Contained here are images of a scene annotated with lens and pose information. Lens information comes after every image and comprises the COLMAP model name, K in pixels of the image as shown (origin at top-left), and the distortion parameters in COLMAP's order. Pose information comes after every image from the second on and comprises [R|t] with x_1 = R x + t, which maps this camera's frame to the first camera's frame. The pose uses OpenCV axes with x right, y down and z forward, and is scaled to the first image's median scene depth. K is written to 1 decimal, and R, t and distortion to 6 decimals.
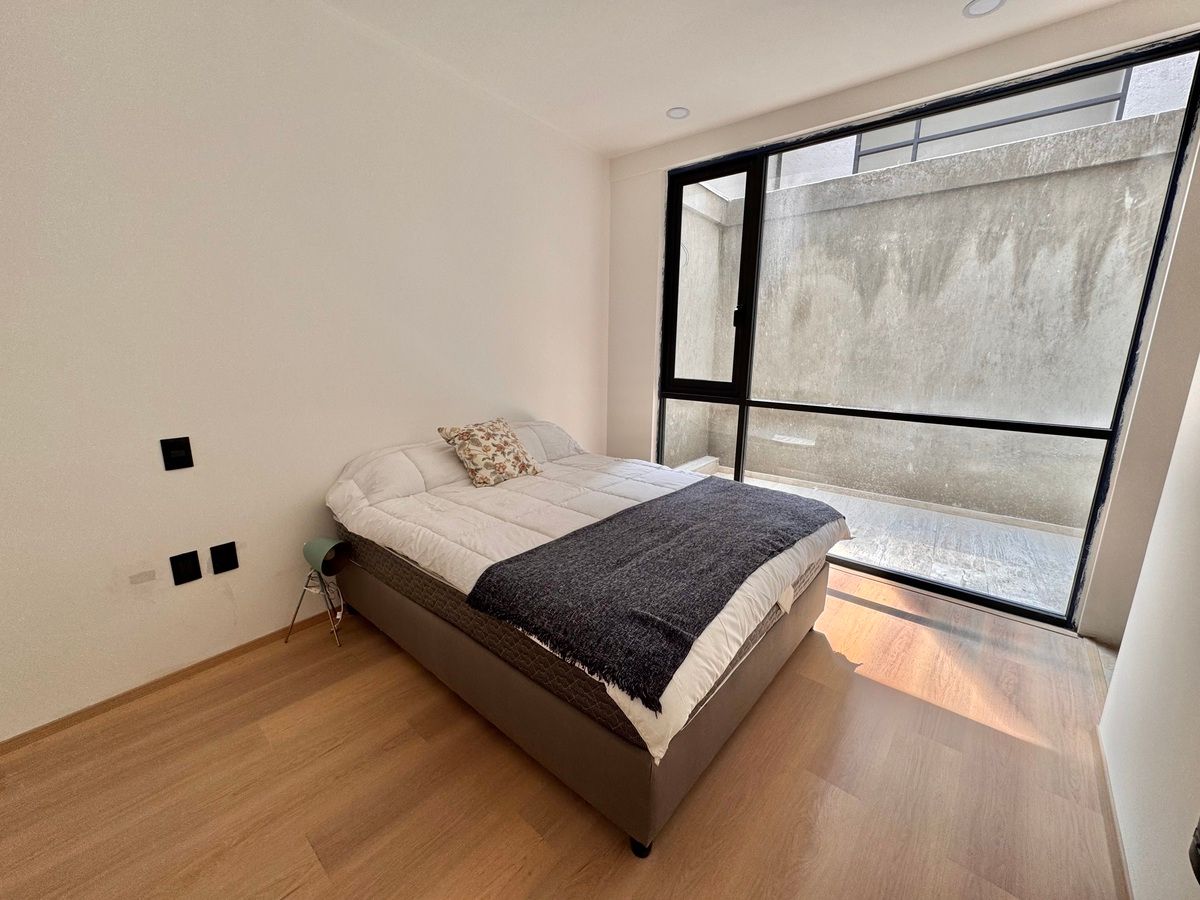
lens RADIAL K [[481.3, 0, 606.9], [0, 481.3, 452.2], [0, 0, 1]] dist [-0.003742, 0.000397]
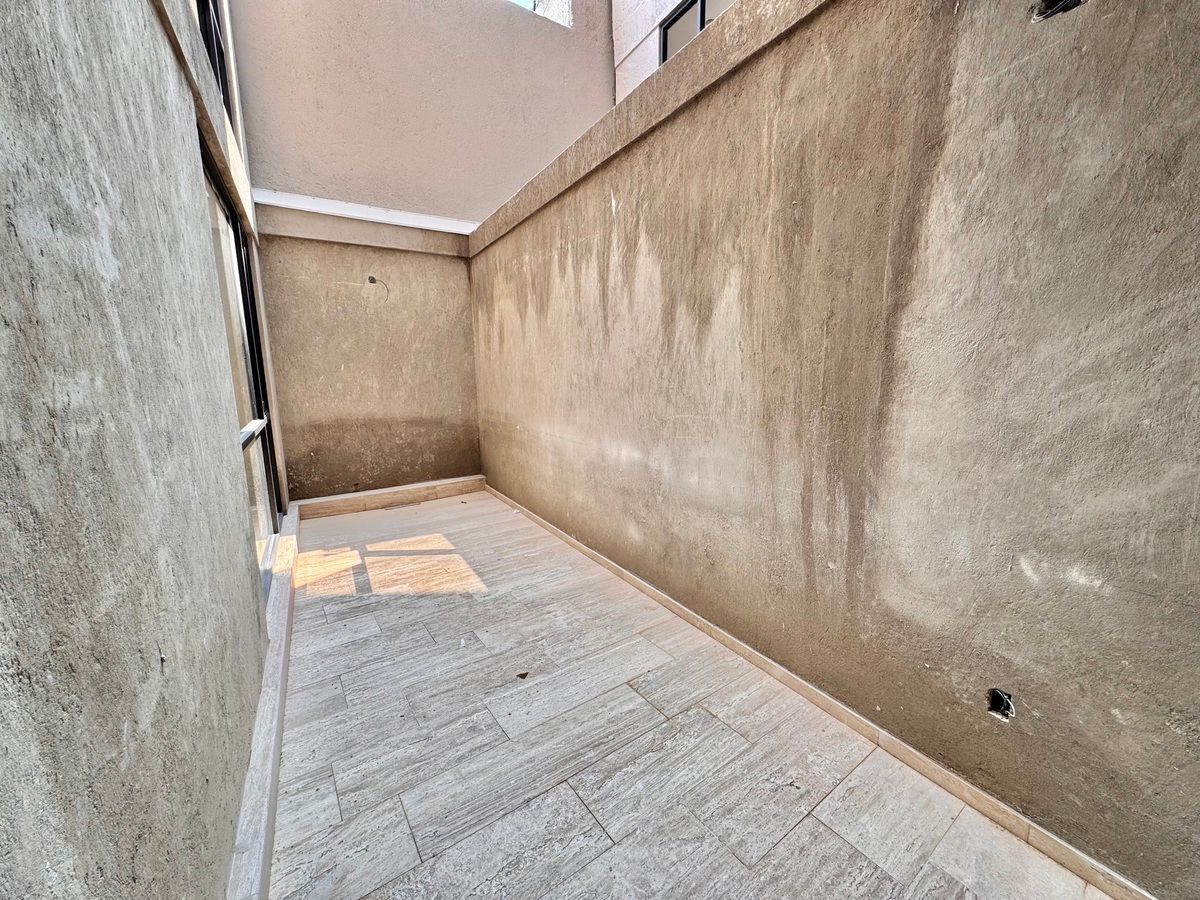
lens RADIAL K [[481.3, 0, 602.0], [0, 481.3, 449.6], [0, 0, 1]] dist [-0.003742, 0.000397]
pose [[0.947513, 0.030104, -0.318296, 1.212166], [-0.043969, 0.998367, -0.036466, -0.028936], [0.316679, 0.048547, 0.947290, 0.146283]]
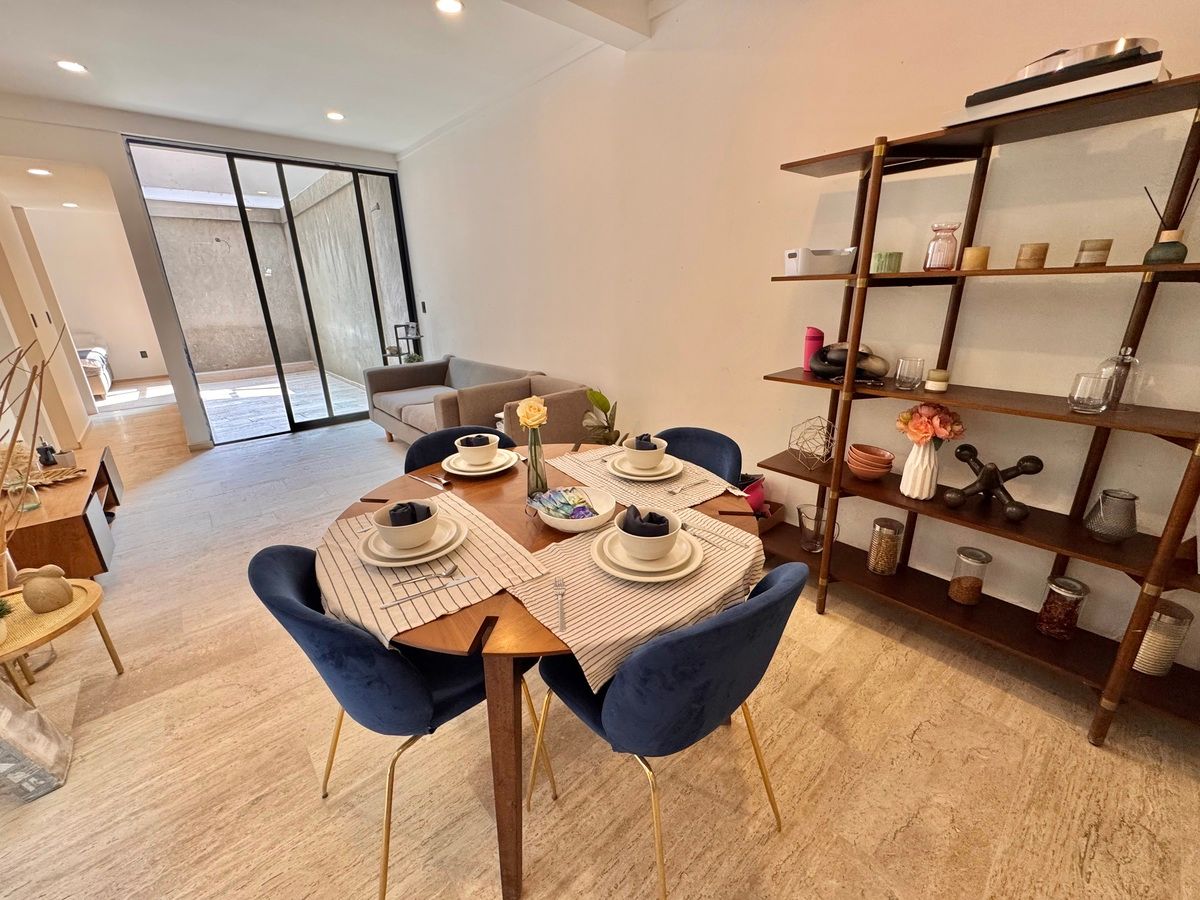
lens RADIAL K [[481.3, 0, 601.6], [0, 481.3, 449.2], [0, 0, 1]] dist [-0.003742, 0.000397]
pose [[0.989593, 0.012224, -0.143376, 2.277132], [0.003813, 0.993808, 0.111048, 0.208408], [0.143846, -0.110439, 0.983418, -0.869473]]
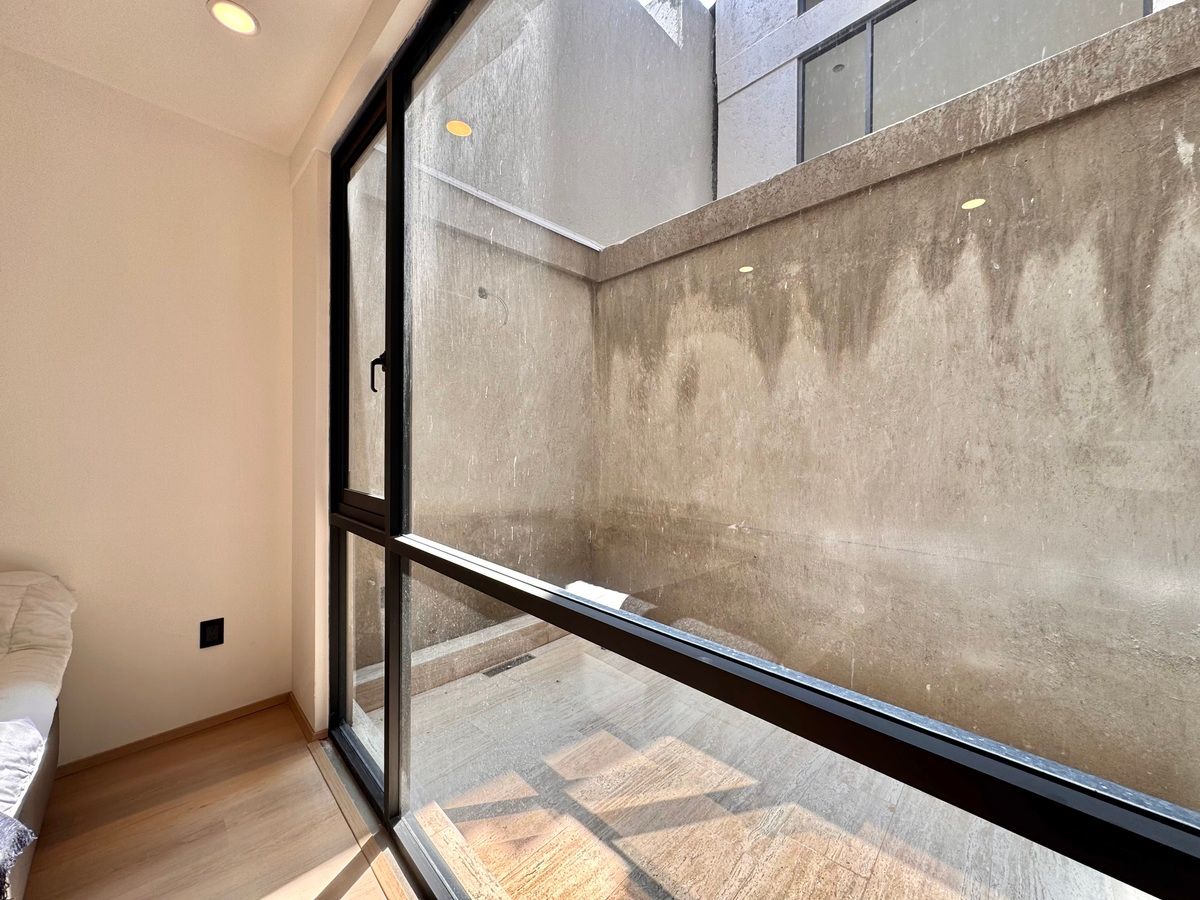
lens RADIAL K [[481.3, 0, 605.9], [0, 481.3, 449.8], [0, 0, 1]] dist [-0.003742, 0.000397]
pose [[0.994559, -0.003235, -0.104127, 0.465159], [-0.018118, 0.978913, -0.203473, -0.084574], [0.102589, 0.204252, 0.973528, 0.446878]]
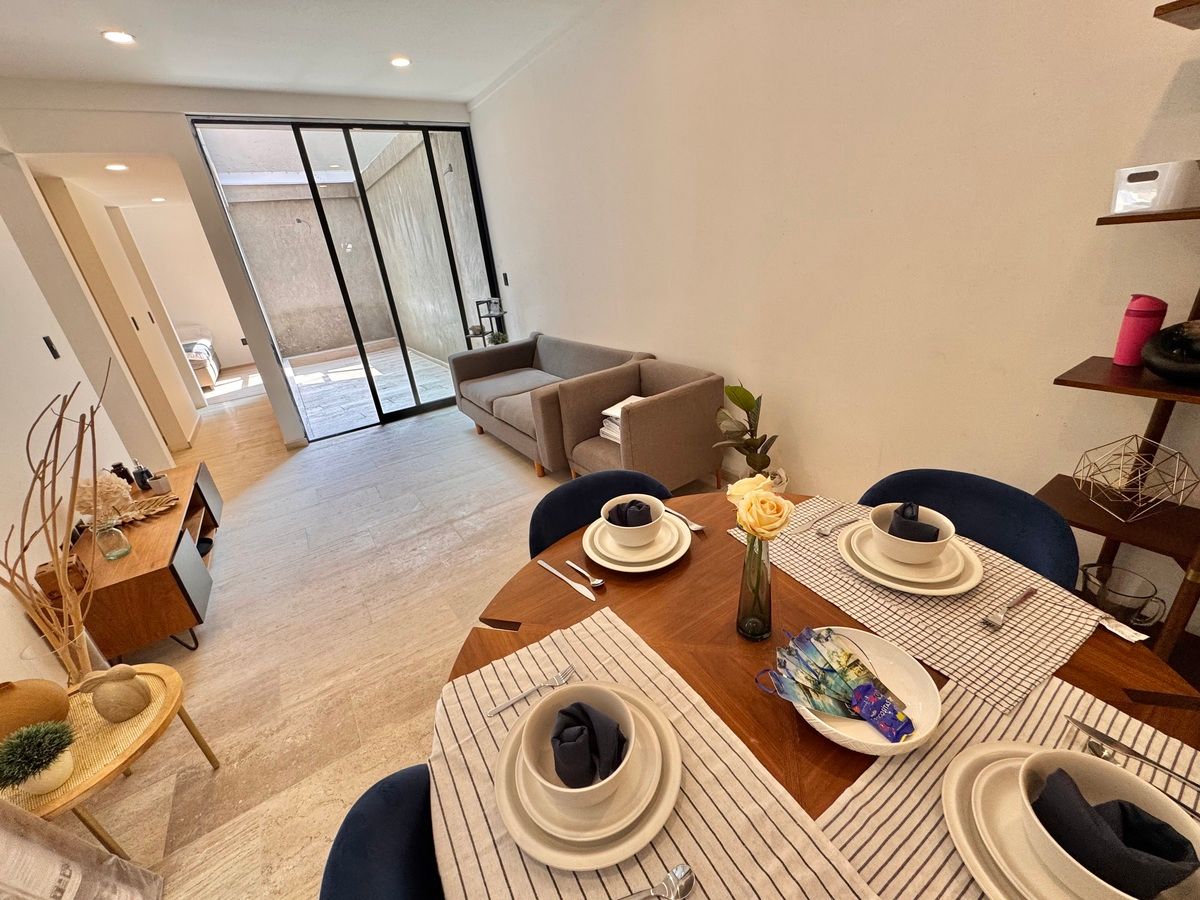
lens RADIAL K [[481.3, 0, 602.1], [0, 481.3, 449.0], [0, 0, 1]] dist [-0.003742, 0.000397]
pose [[0.958057, 0.005865, -0.286516, 2.170381], [0.053045, 0.978884, 0.197412, 0.153178], [0.281624, -0.204330, 0.937516, -0.731669]]
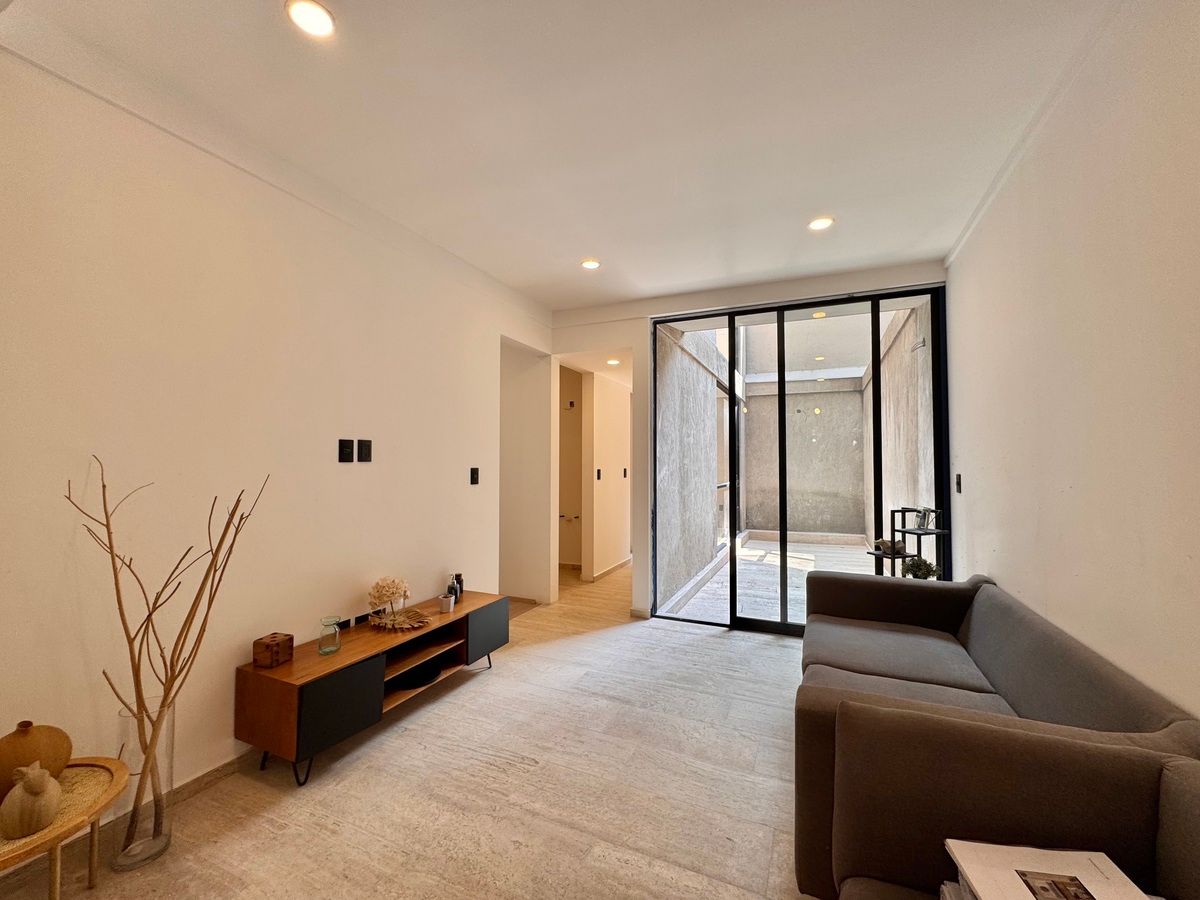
lens RADIAL K [[481.3, 0, 601.0], [0, 481.3, 449.6], [0, 0, 1]] dist [-0.003742, 0.000397]
pose [[0.282372, -0.040333, -0.958457, 2.164560], [-0.201774, 0.974268, -0.100443, 0.100625], [0.937845, 0.221754, 0.266968, -0.323687]]
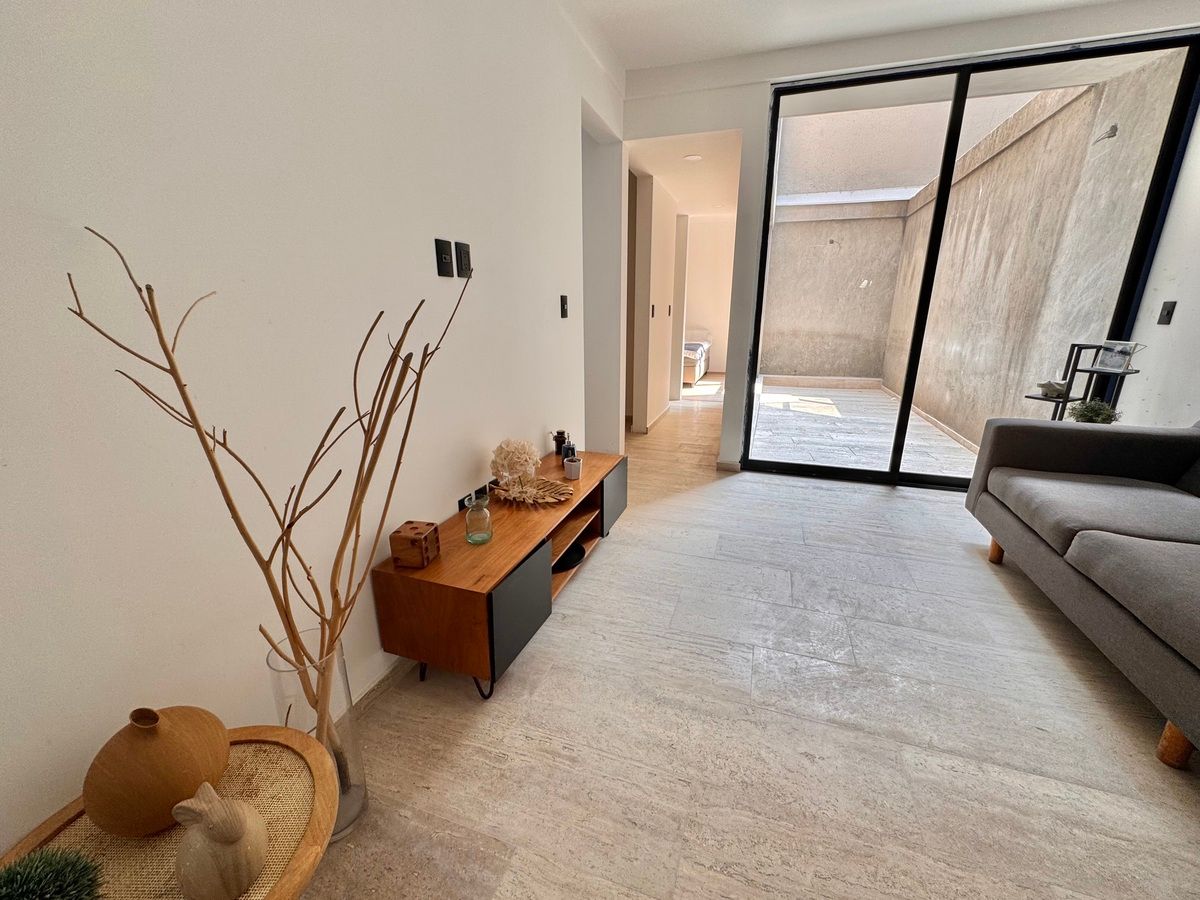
lens RADIAL K [[481.3, 0, 601.3], [0, 481.3, 450.0], [0, 0, 1]] dist [-0.003742, 0.000397]
pose [[0.368312, 0.248325, -0.895925, 1.924670], [-0.192414, 0.963164, 0.187861, 0.163172], [0.909573, 0.103197, 0.402526, -0.499434]]
